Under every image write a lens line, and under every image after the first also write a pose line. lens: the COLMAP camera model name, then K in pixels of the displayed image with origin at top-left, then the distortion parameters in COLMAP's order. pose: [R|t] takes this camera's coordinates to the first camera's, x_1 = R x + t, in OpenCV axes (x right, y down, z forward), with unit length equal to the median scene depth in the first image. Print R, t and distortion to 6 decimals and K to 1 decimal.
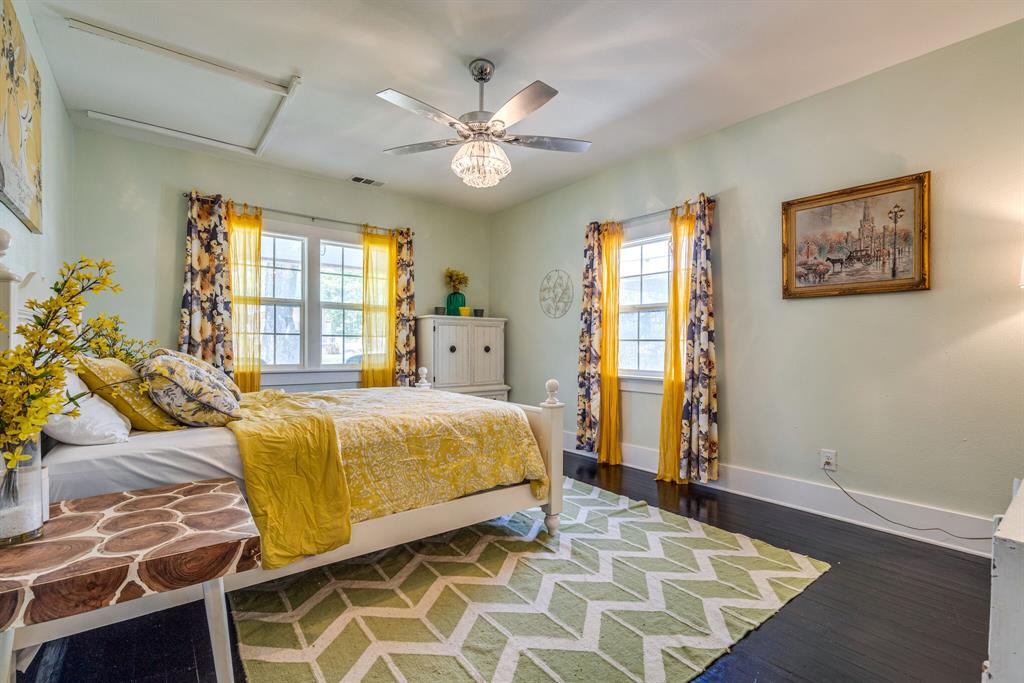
lens RADIAL K [[463.7, 0, 512.1], [0, 463.7, 344.0], [0, 0, 1]] dist [-0.000185, 0.000261]
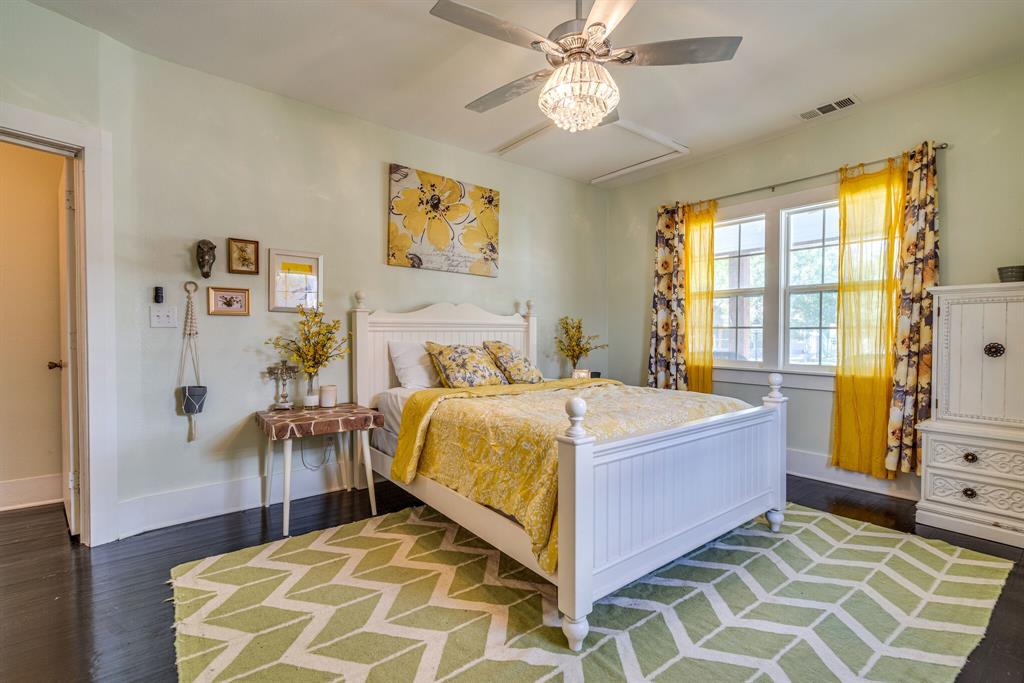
lens RADIAL K [[463.7, 0, 512.1], [0, 463.7, 344.0], [0, 0, 1]] dist [-0.000185, 0.000261]
pose [[0.002610, 0.015378, -0.999878, 0.430342], [-0.003098, 0.999877, 0.015370, -0.001986], [0.999992, 0.003058, 0.002657, 0.561290]]
